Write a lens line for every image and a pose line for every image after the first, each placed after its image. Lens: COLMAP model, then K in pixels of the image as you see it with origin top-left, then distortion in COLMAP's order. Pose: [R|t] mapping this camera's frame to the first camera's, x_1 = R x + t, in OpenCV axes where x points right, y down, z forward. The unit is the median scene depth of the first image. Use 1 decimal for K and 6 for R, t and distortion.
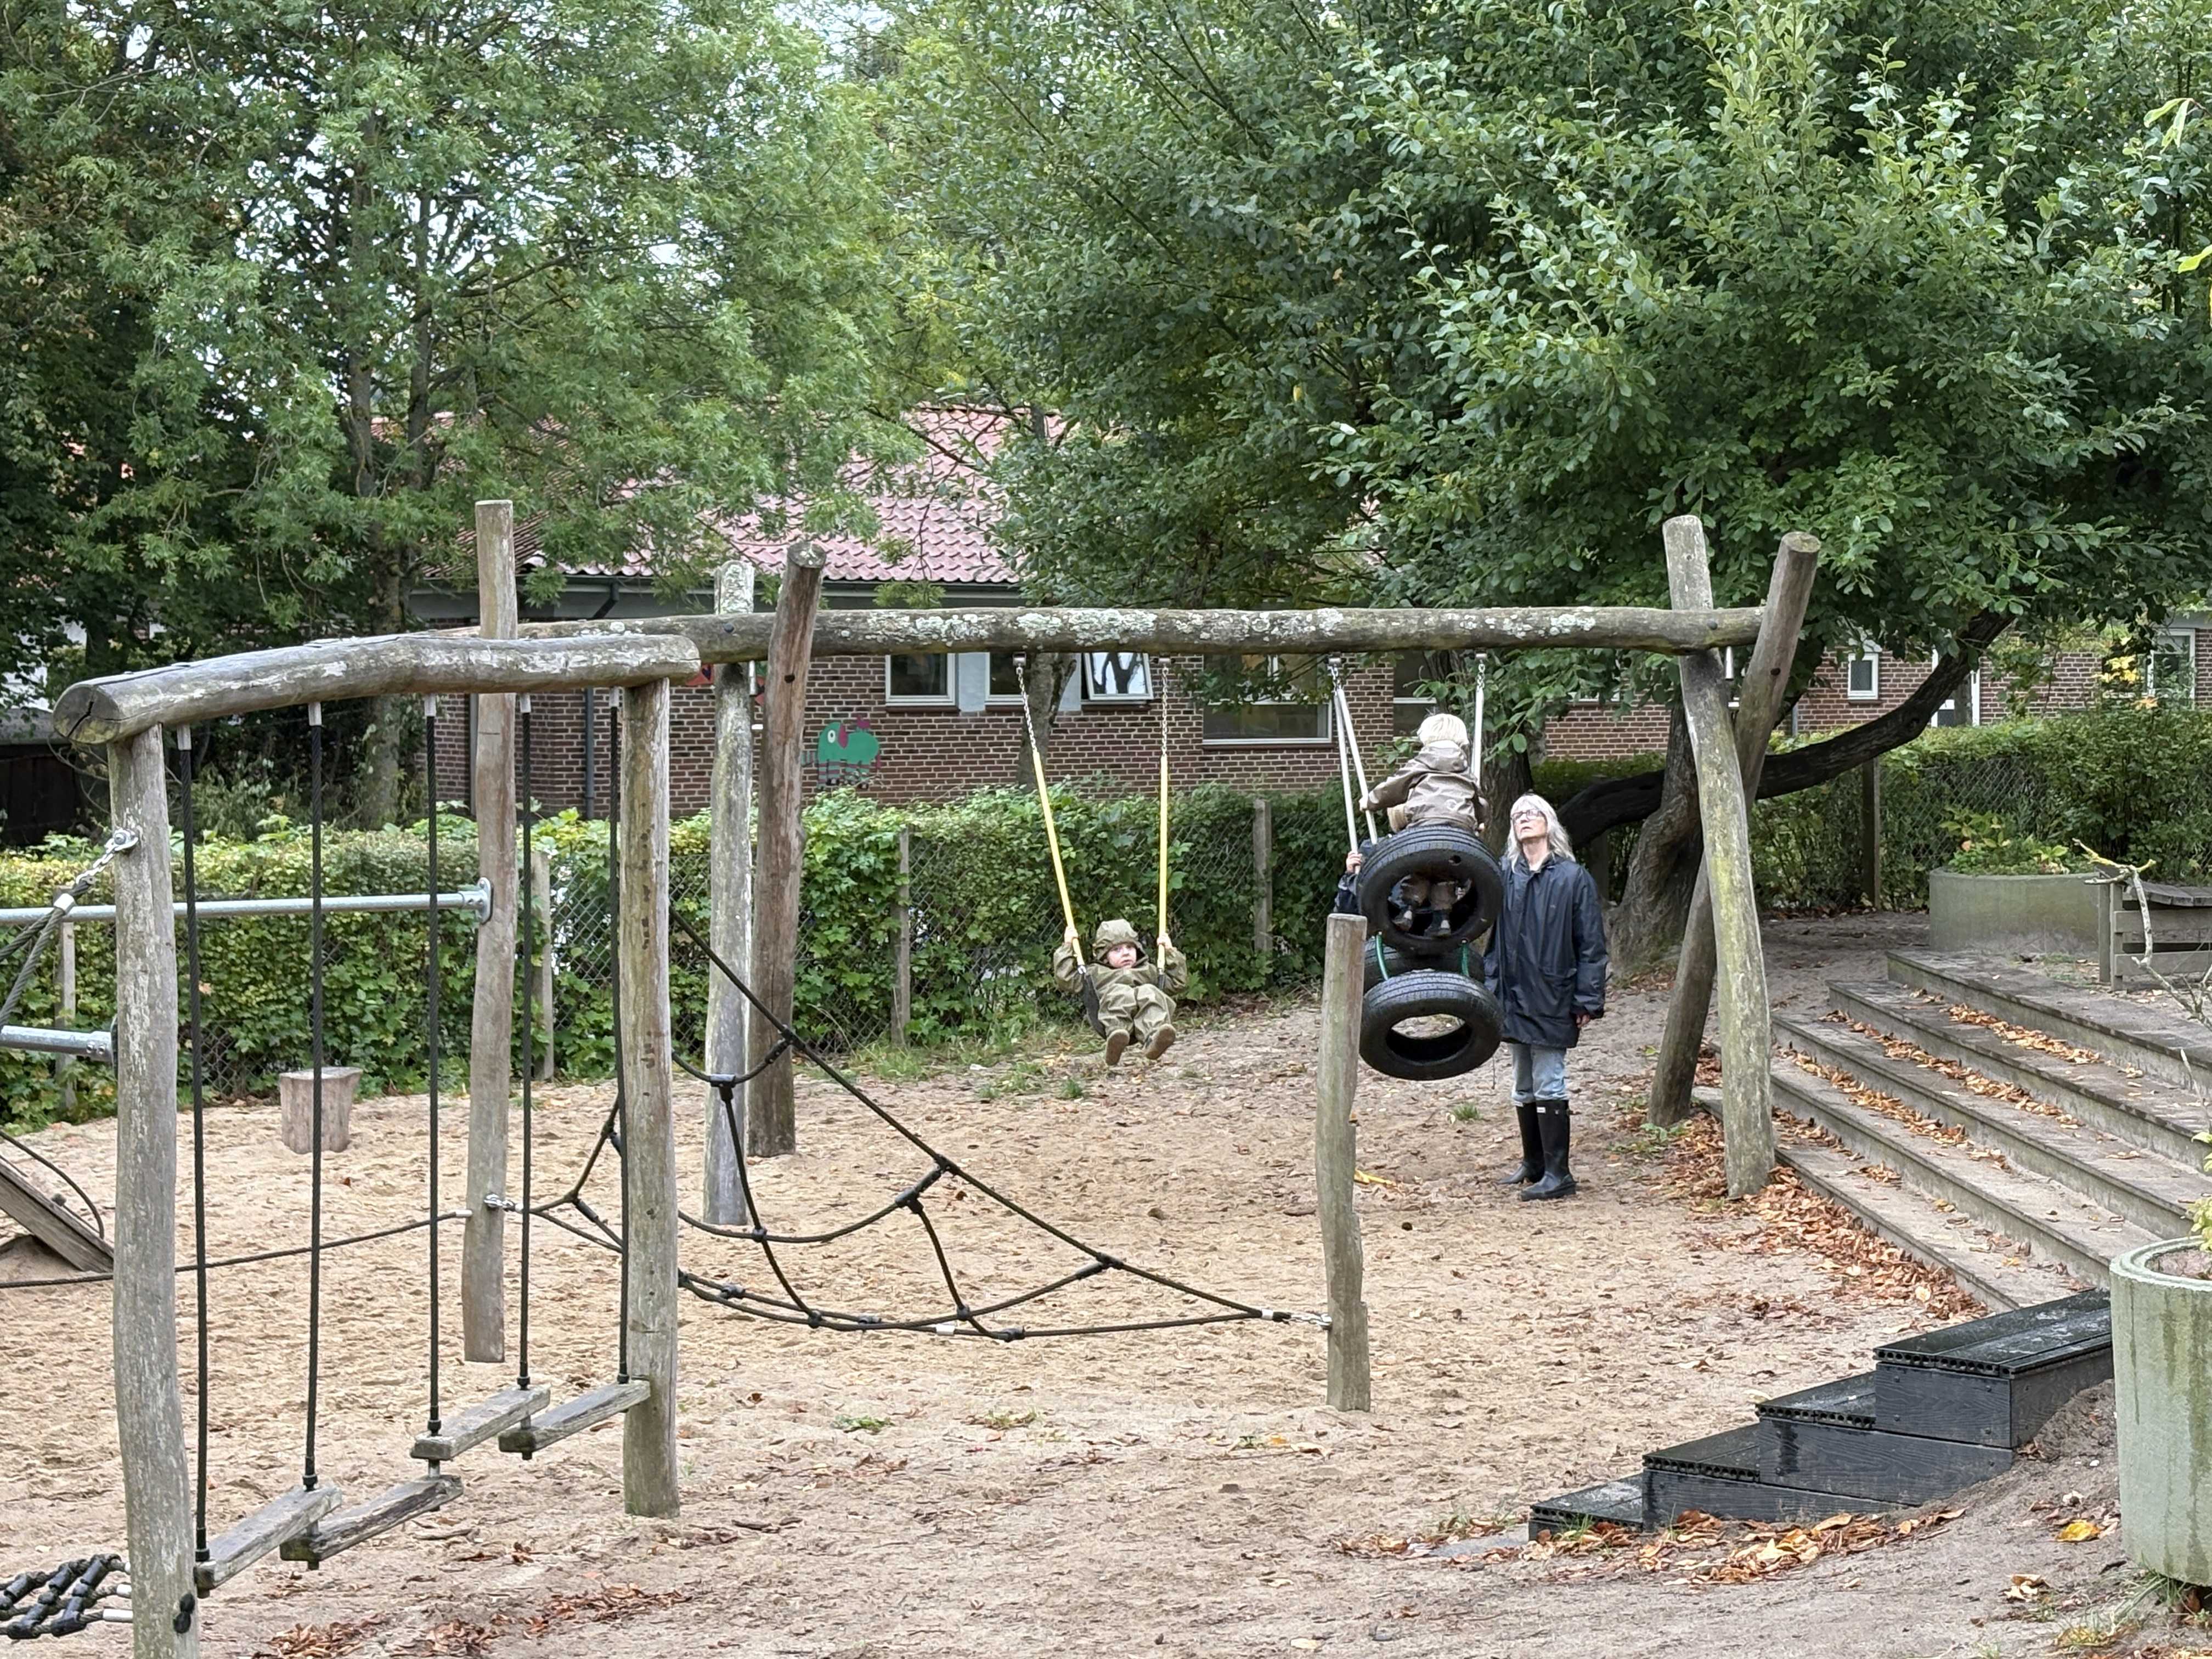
lens RADIAL K [[4313.5, 0, 1107.4], [0, 4313.5, 828.6], [0, 0, 1]] dist [0.161976, 0.000000]
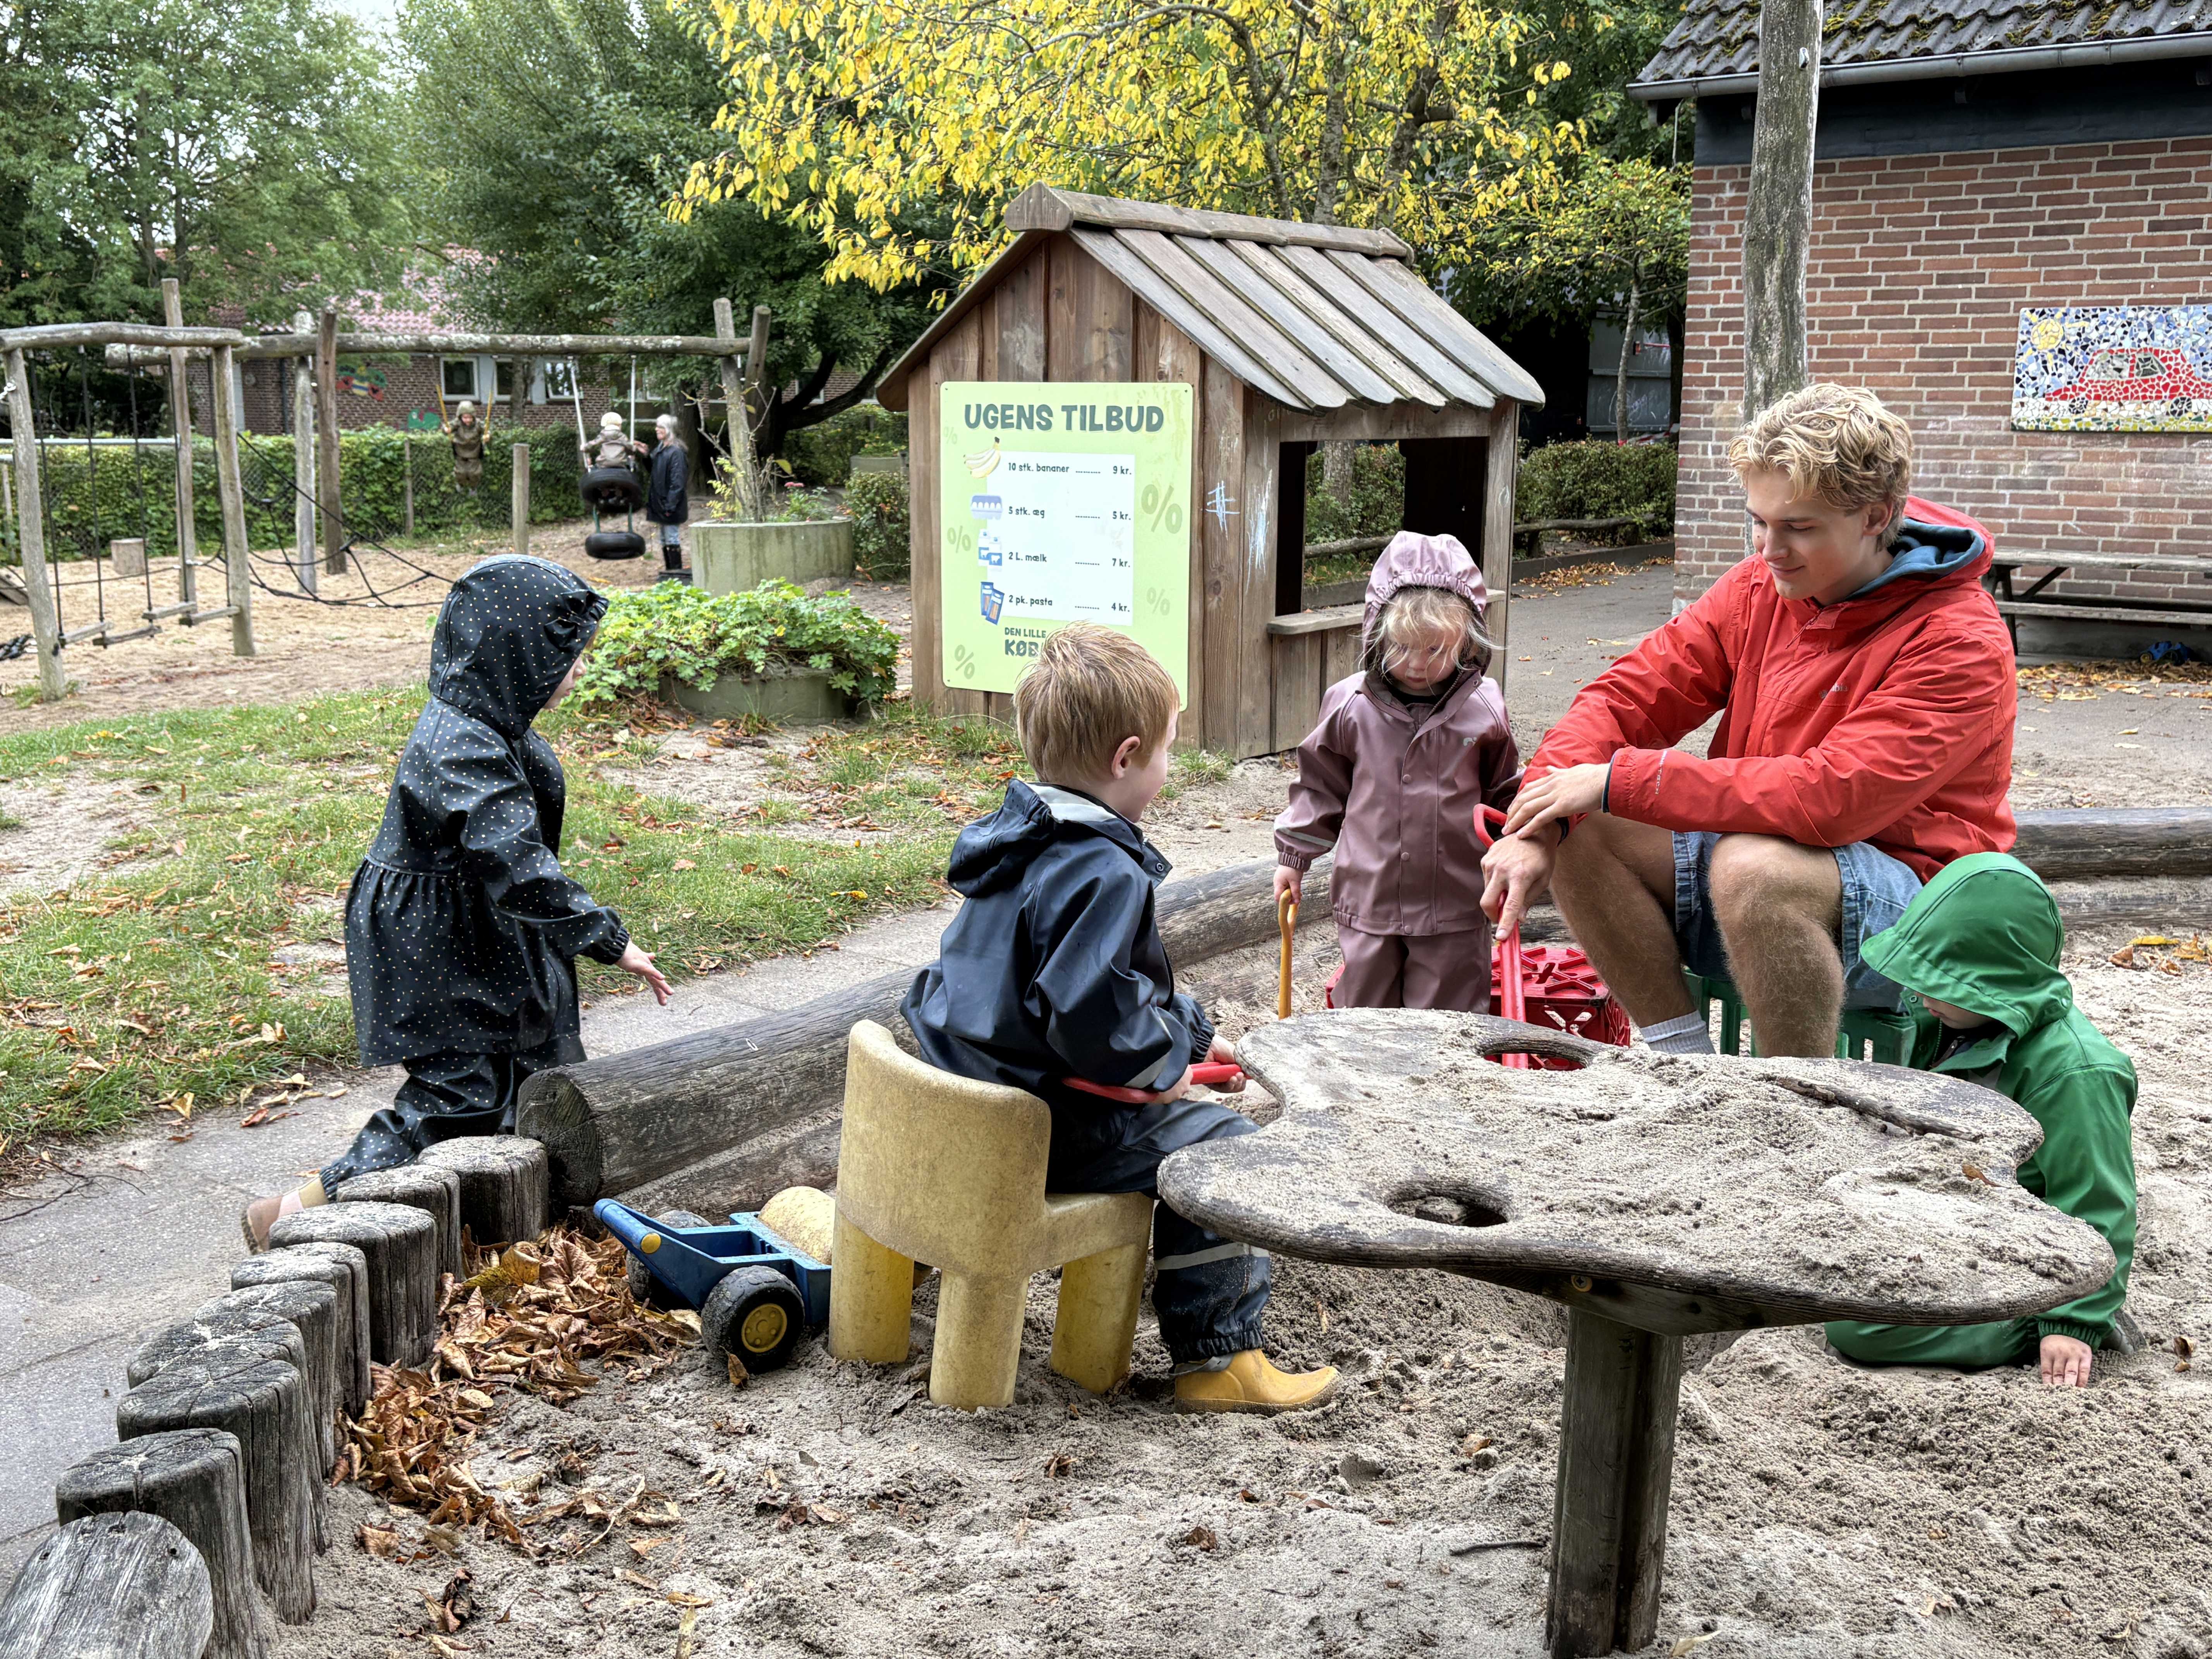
lens RADIAL K [[2244.2, 0, 1101.3], [0, 2244.2, 838.8], [0, 0, 1]] dist [0.023688, 0.000000]
pose [[0.978065, -0.036931, 0.205000, 0.058071], [0.004558, 0.987716, 0.156193, 0.023507], [-0.208251, -0.151833, 0.966219, -0.229593]]
